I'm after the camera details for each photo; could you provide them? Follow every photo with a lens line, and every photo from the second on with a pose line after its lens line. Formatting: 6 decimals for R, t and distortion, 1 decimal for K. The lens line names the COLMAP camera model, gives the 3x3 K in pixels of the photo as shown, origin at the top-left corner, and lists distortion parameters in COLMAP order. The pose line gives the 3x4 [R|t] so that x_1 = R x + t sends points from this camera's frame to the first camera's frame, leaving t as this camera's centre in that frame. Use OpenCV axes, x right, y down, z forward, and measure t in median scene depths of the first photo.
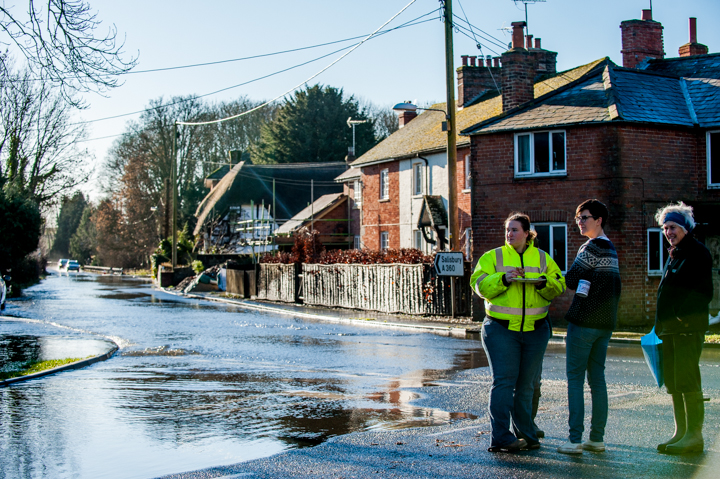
lens RADIAL K [[1467.4, 0, 361.1], [0, 1467.4, 260.2], [0, 0, 1]] dist [-0.351601, -0.335694]
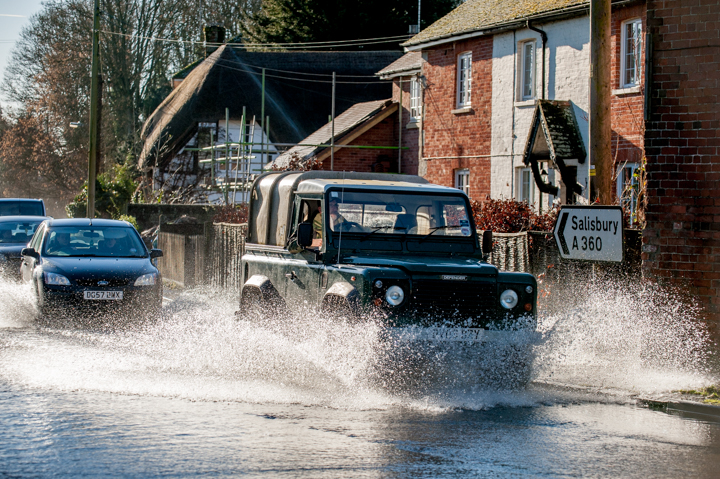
lens RADIAL K [[2226.1, 0, 360.1], [0, 2226.1, 229.2], [0, 0, 1]] dist [0.069293, 0.322902]
pose [[0.998987, 0.026371, -0.036472, 0.008905], [-0.026255, 0.999649, 0.003666, 0.000214], [0.036555, -0.002705, 0.999328, 0.184961]]
